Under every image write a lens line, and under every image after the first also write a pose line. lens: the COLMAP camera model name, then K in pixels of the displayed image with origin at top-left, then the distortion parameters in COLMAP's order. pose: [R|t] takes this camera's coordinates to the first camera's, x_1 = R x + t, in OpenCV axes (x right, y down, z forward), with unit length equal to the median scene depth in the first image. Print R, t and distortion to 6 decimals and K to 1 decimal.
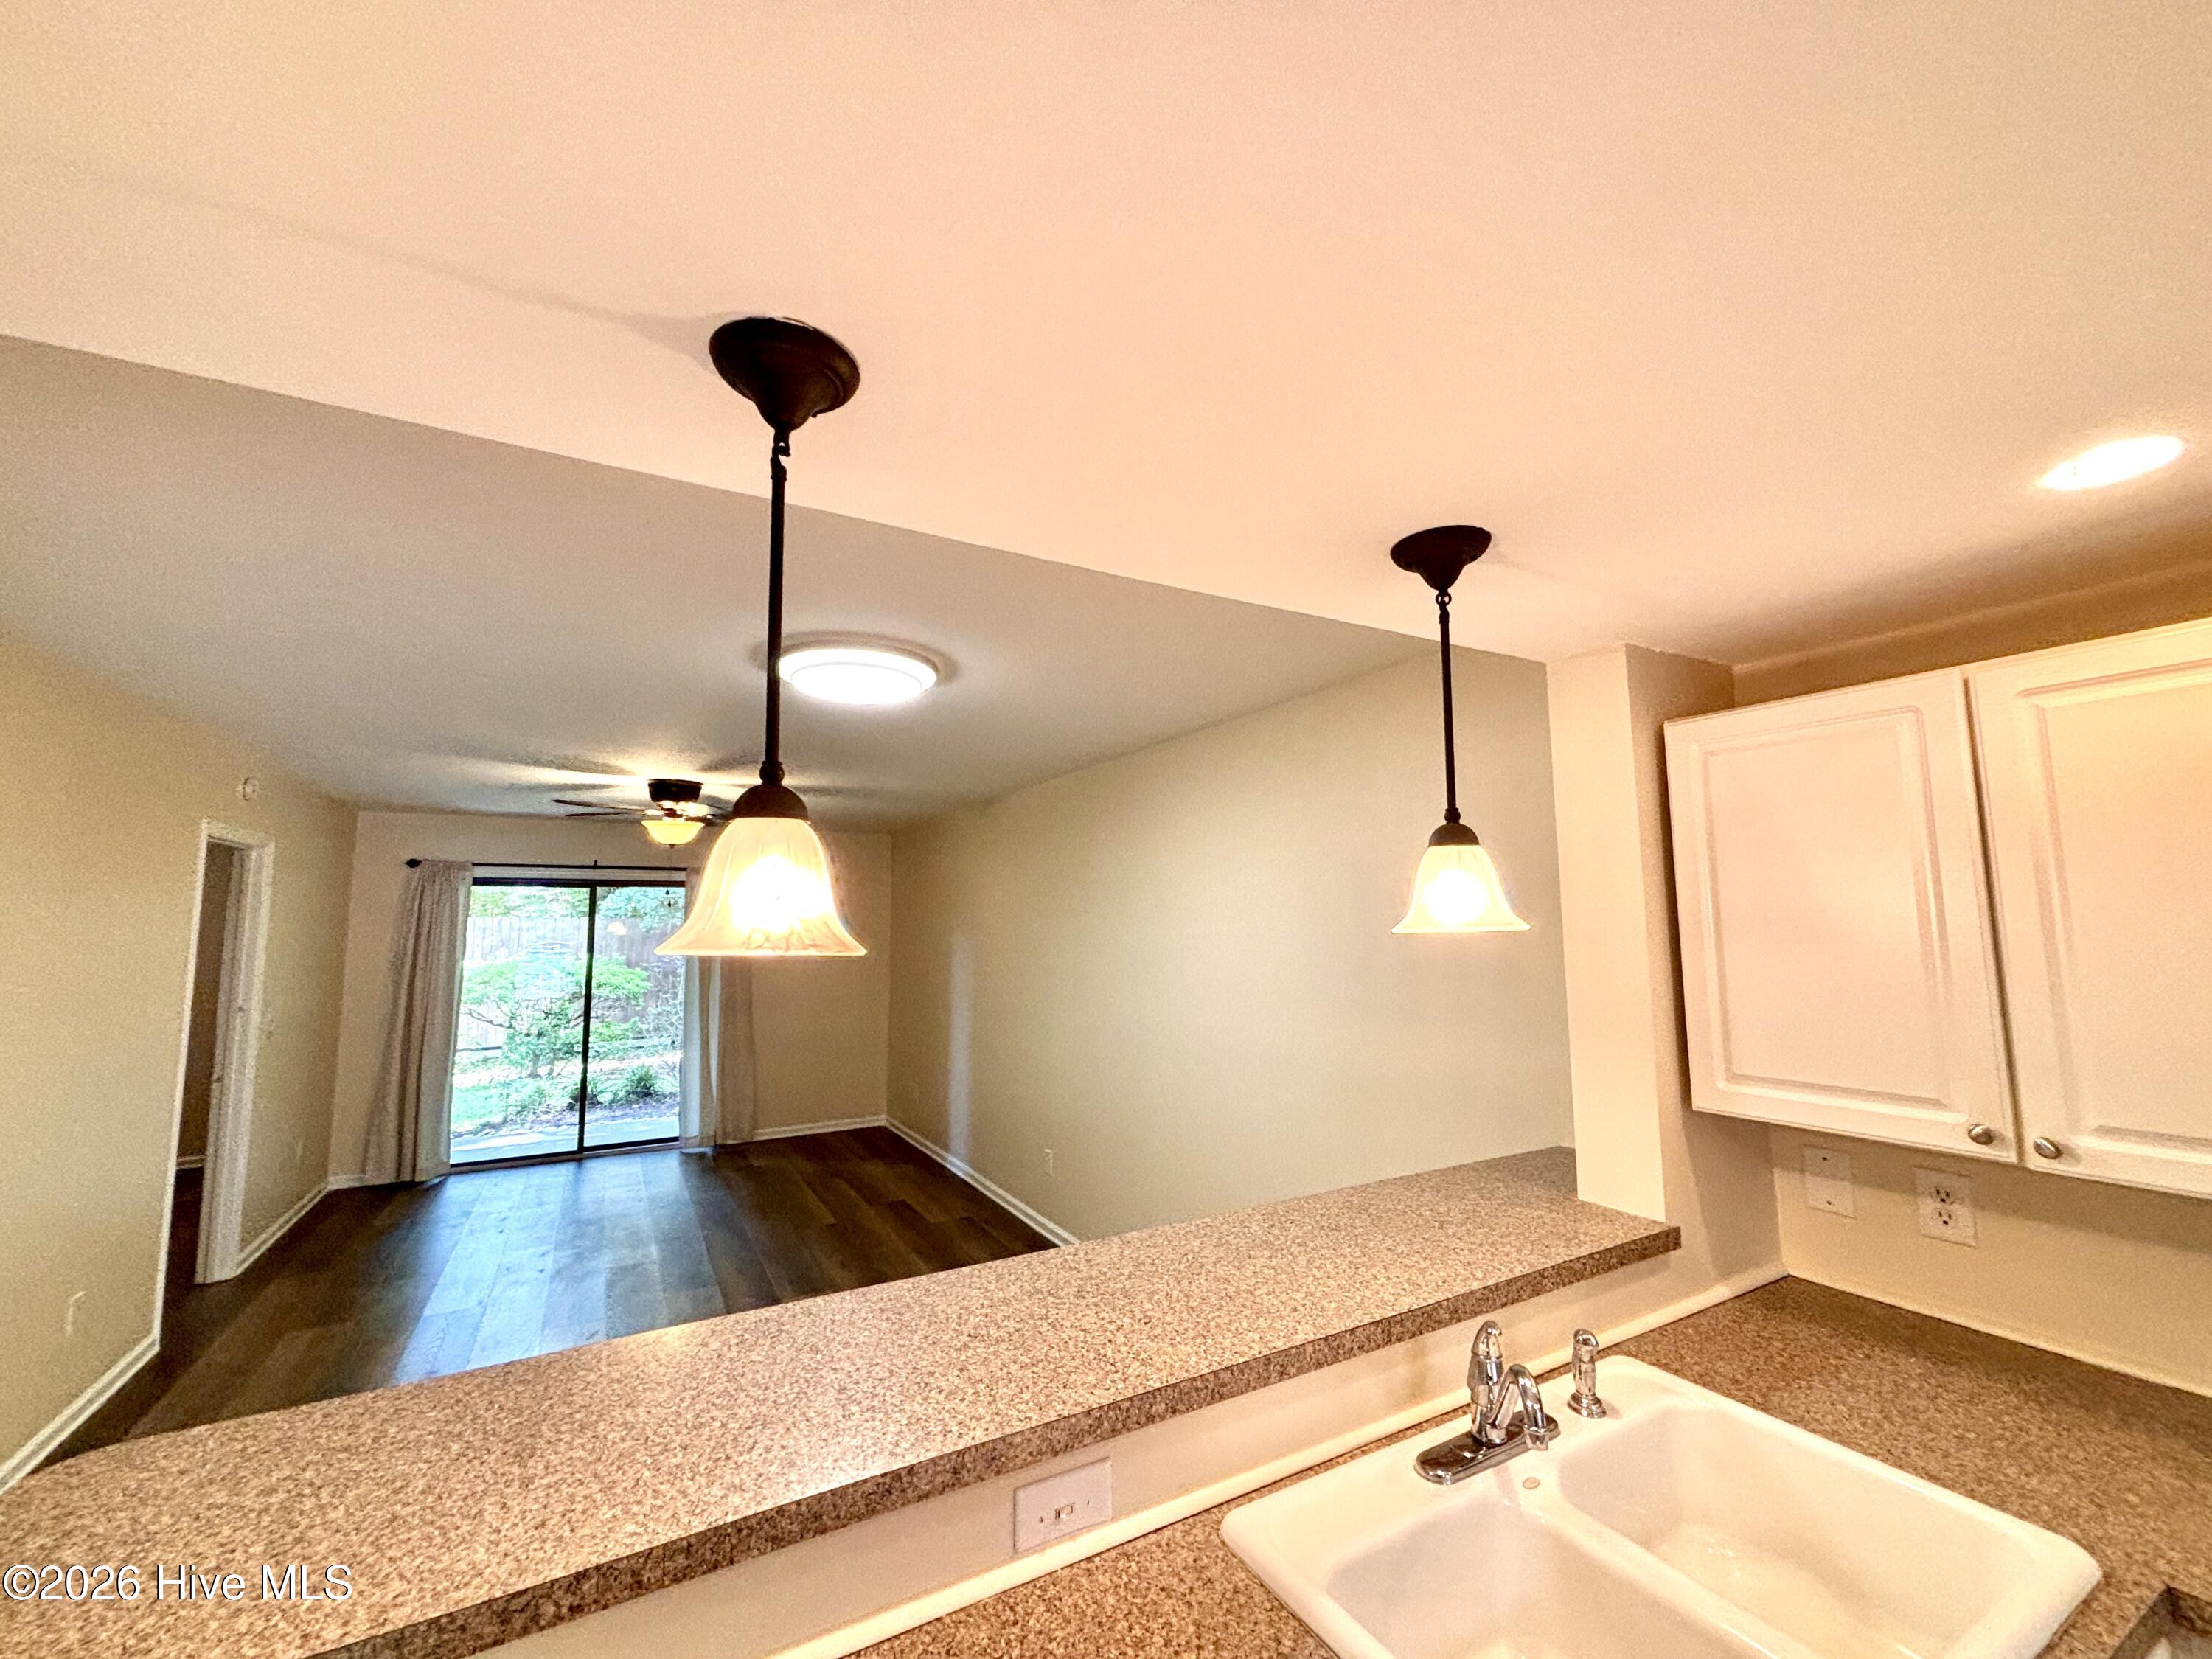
lens RADIAL K [[887.1, 0, 1104.4], [0, 887.1, 834.3], [0, 0, 1]] dist [-0.001206, -0.000433]
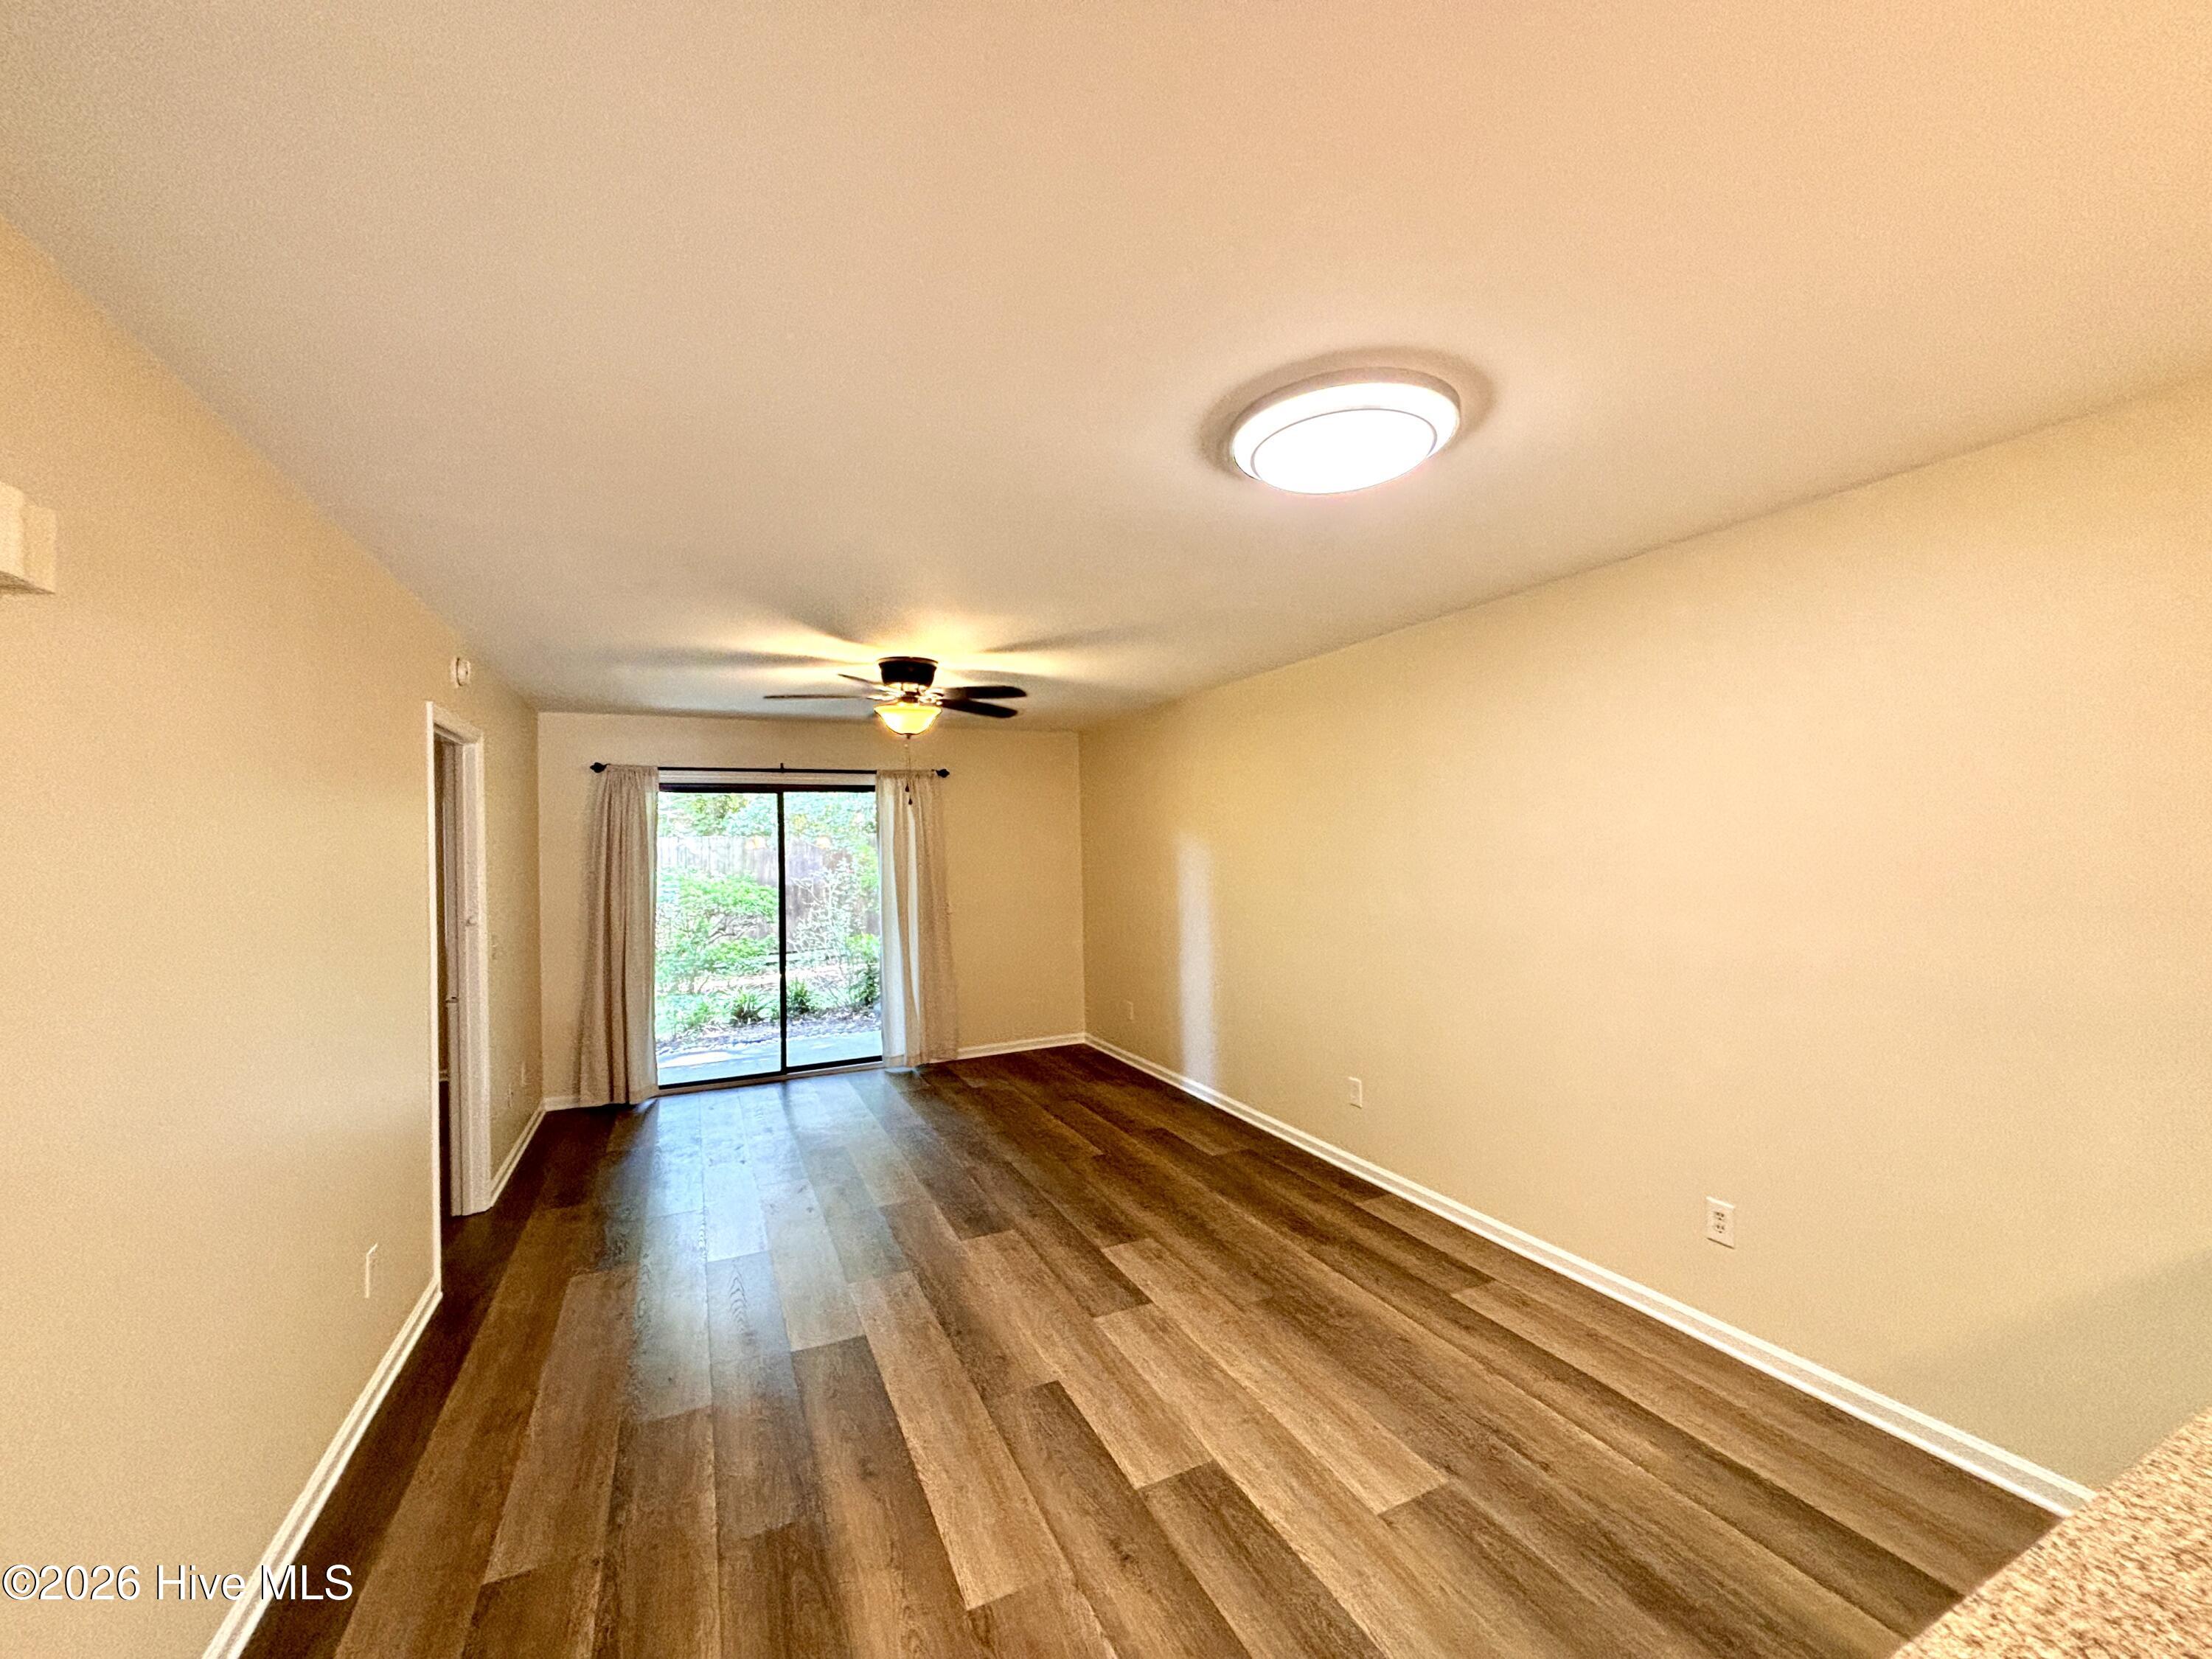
lens RADIAL K [[887.1, 0, 1113.4], [0, 887.1, 833.0], [0, 0, 1]] dist [-0.001206, -0.000433]
pose [[0.997813, -0.014355, -0.064522, -0.185080], [0.020193, 0.995668, 0.090763, 0.026728], [0.062939, -0.091867, 0.993780, 0.110313]]
